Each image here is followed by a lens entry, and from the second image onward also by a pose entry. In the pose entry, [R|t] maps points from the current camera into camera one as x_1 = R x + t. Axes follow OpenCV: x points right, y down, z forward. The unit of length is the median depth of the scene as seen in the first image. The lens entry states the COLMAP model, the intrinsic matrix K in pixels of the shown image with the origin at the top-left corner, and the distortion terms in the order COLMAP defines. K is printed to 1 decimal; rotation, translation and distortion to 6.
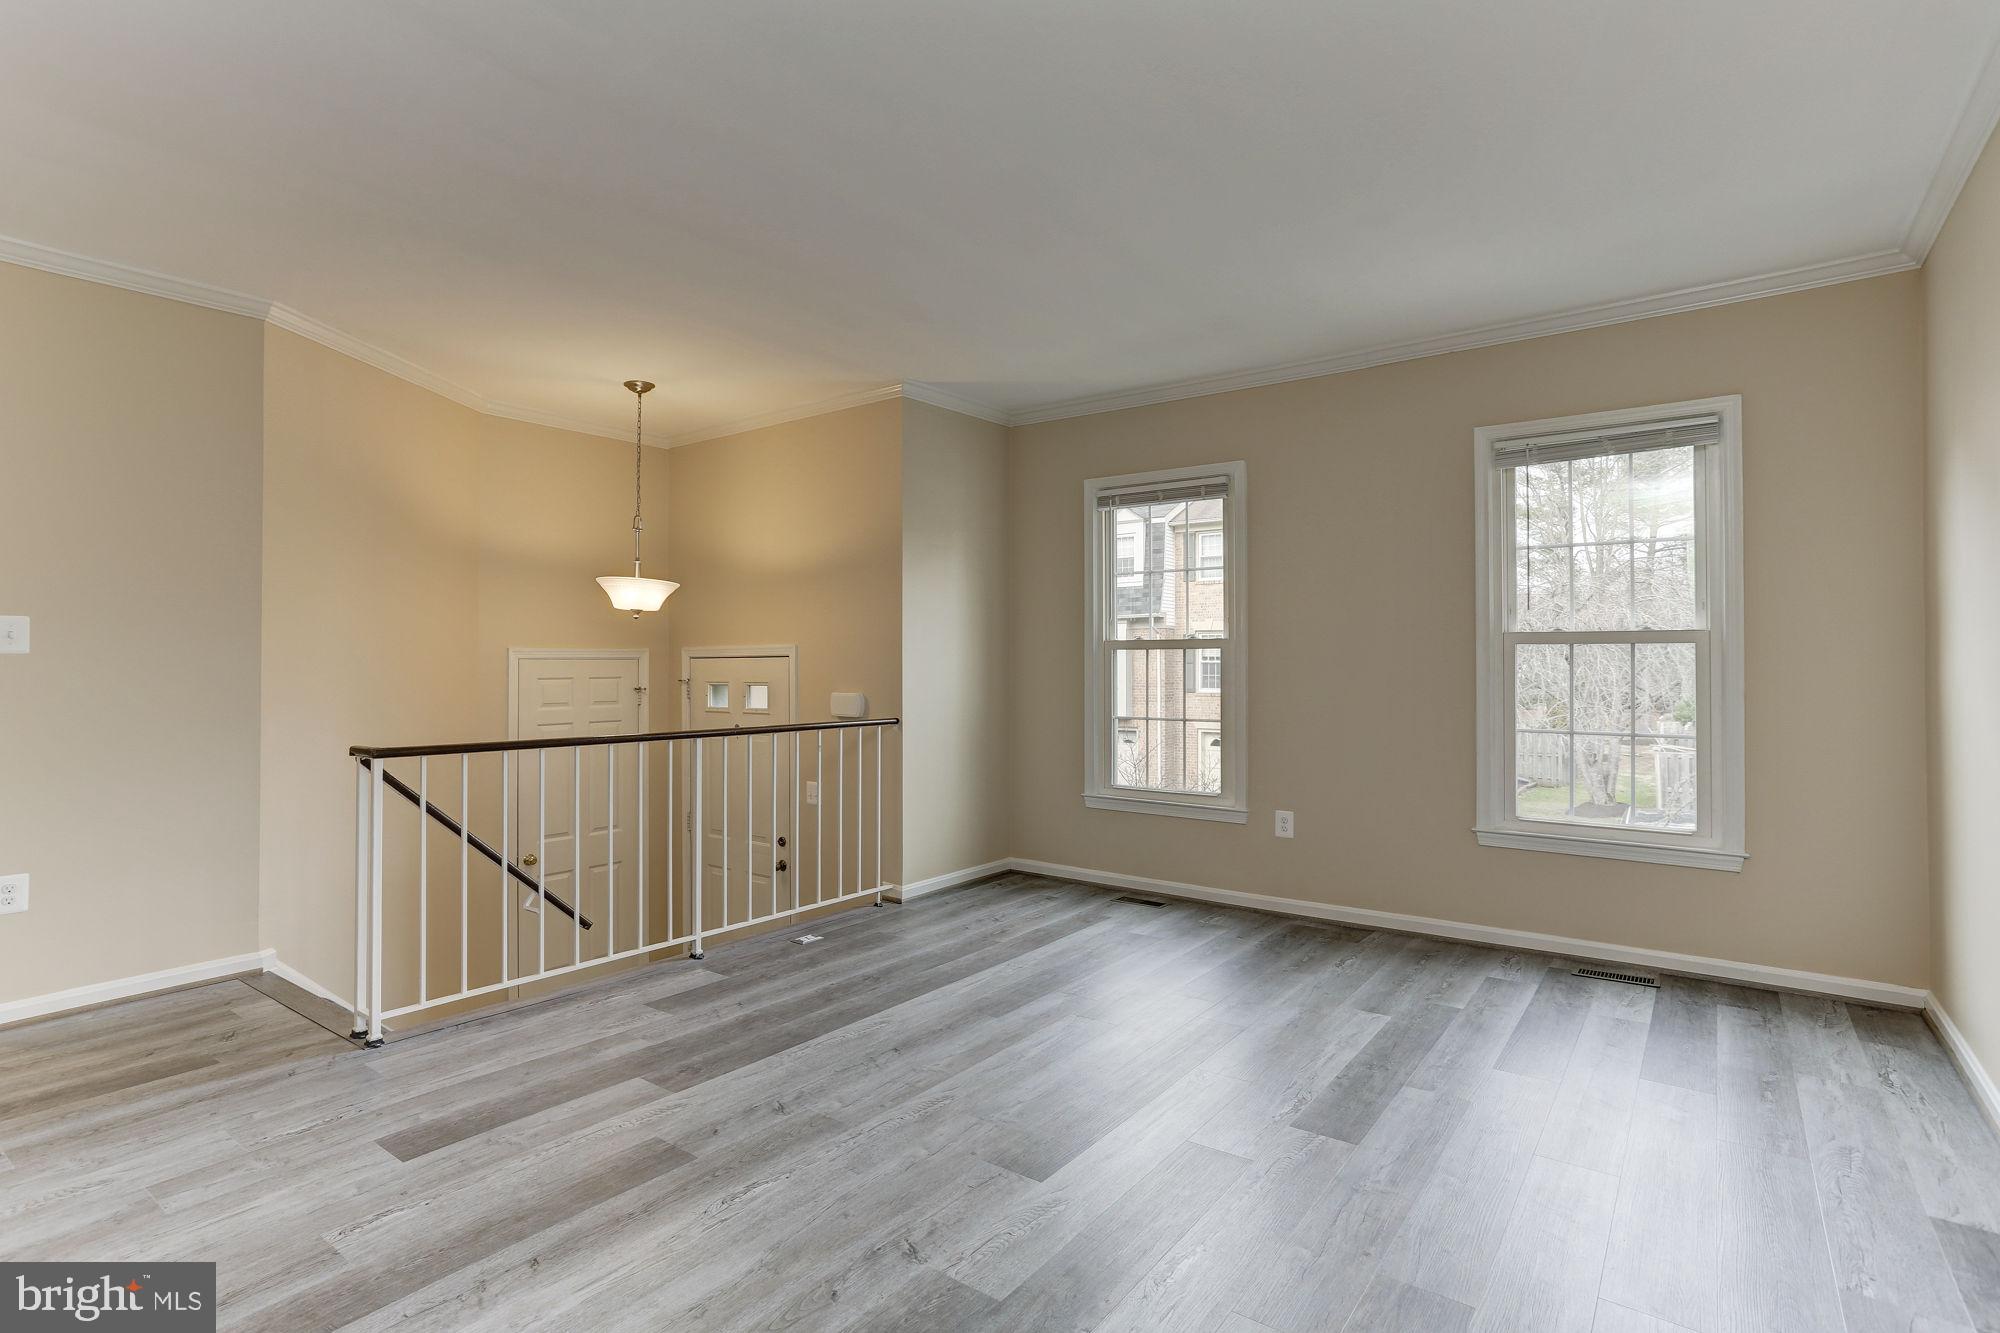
lens RADIAL K [[1002.6, 0, 1003.5], [0, 1002.6, 667.8], [0, 0, 1]] dist [-0.021263, 0.005886]
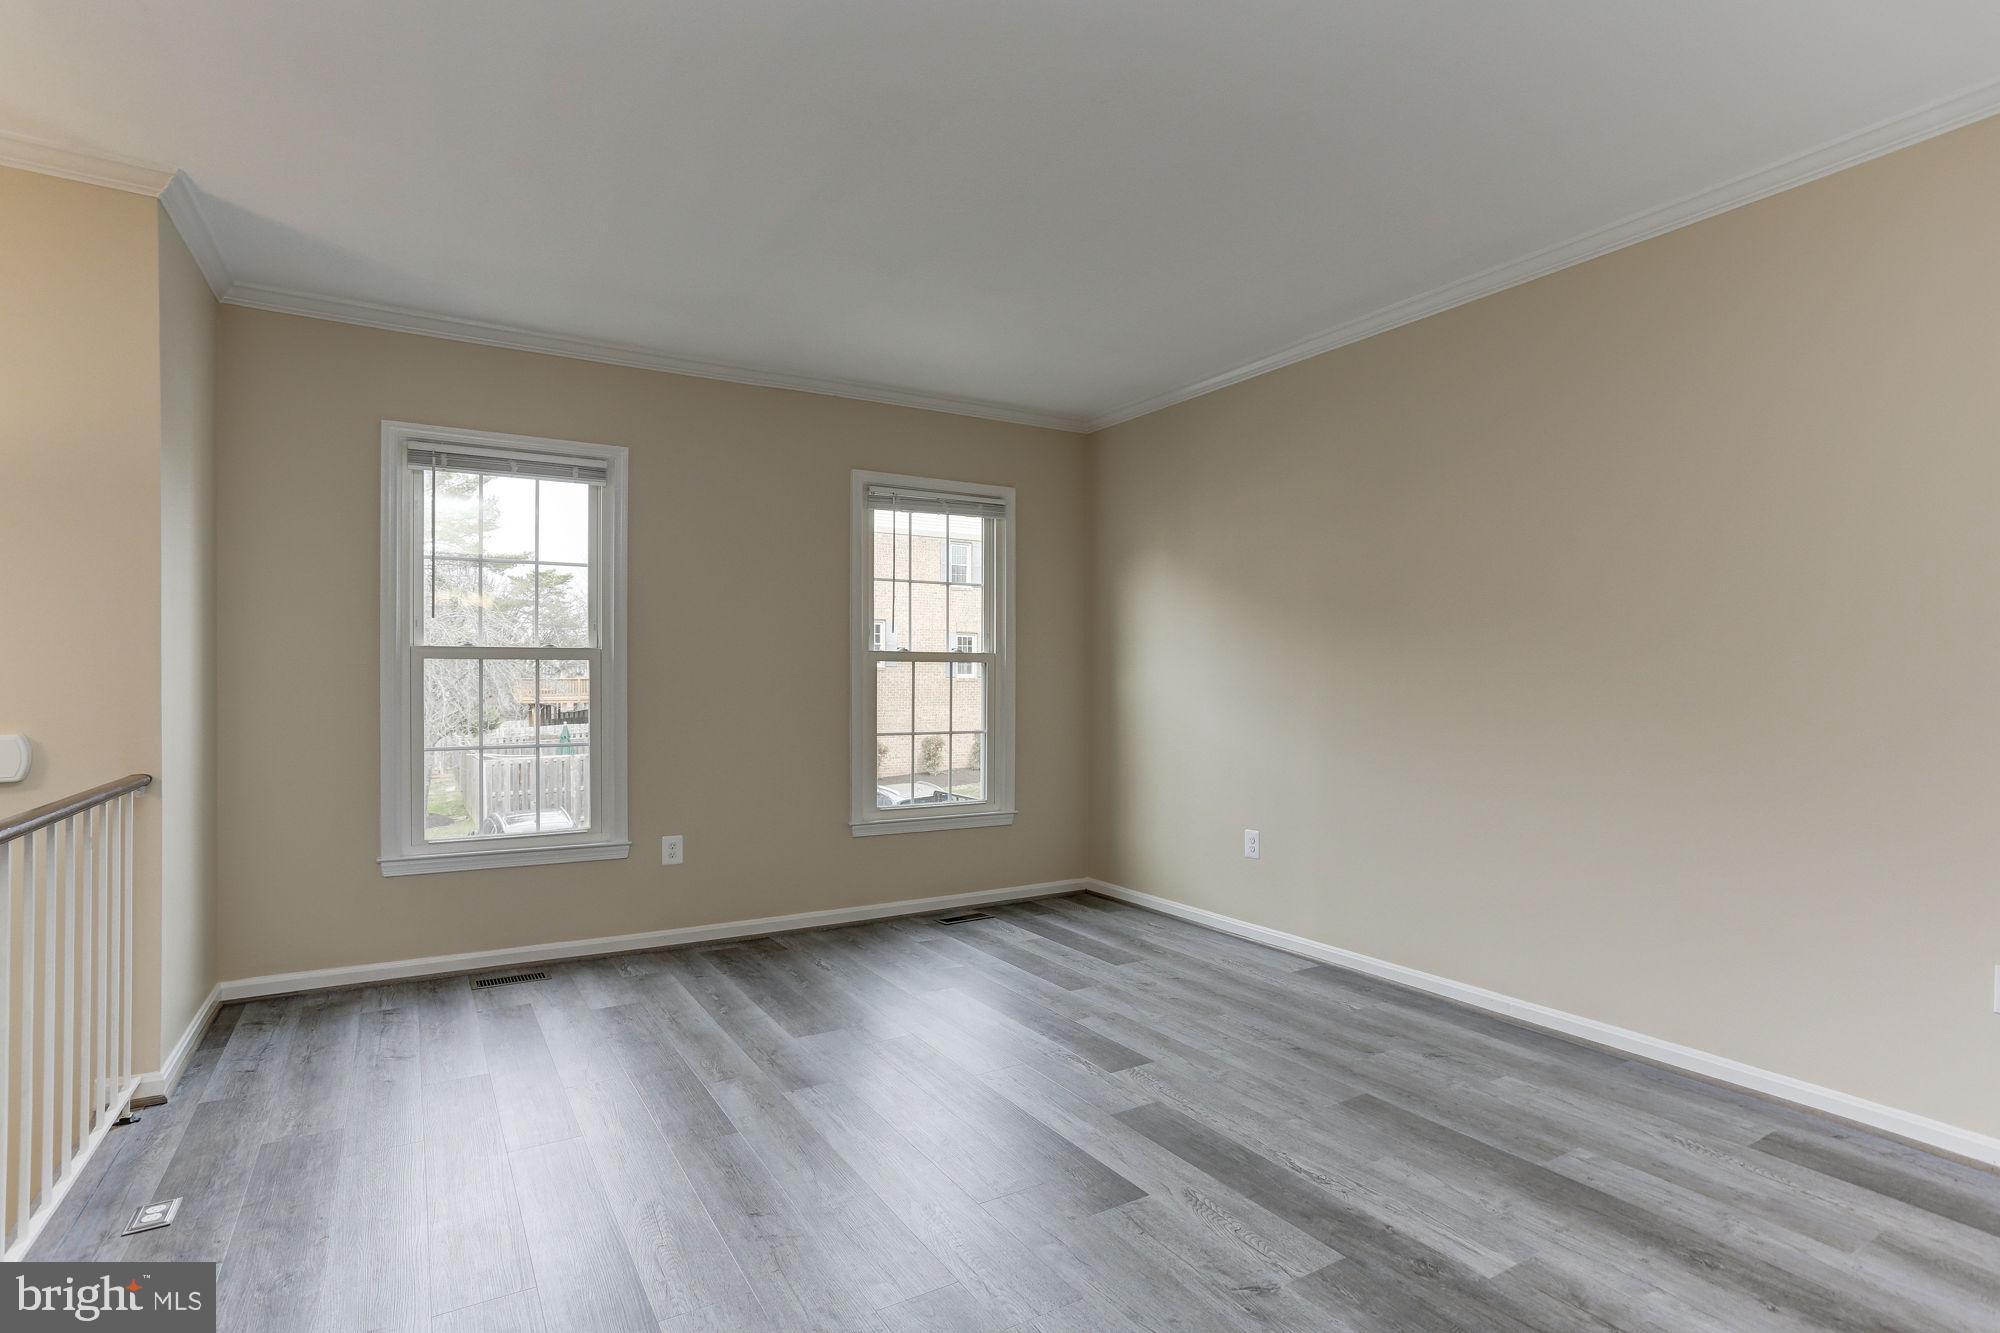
lens RADIAL K [[1002.6, 0, 990.1], [0, 1002.6, 667.0], [0, 0, 1]] dist [-0.021263, 0.005886]
pose [[0.377861, 0.011213, 0.925794, -0.465468], [0.004369, 0.999894, -0.013894, 0.000765], [-0.925852, 0.009295, 0.377772, 0.375069]]
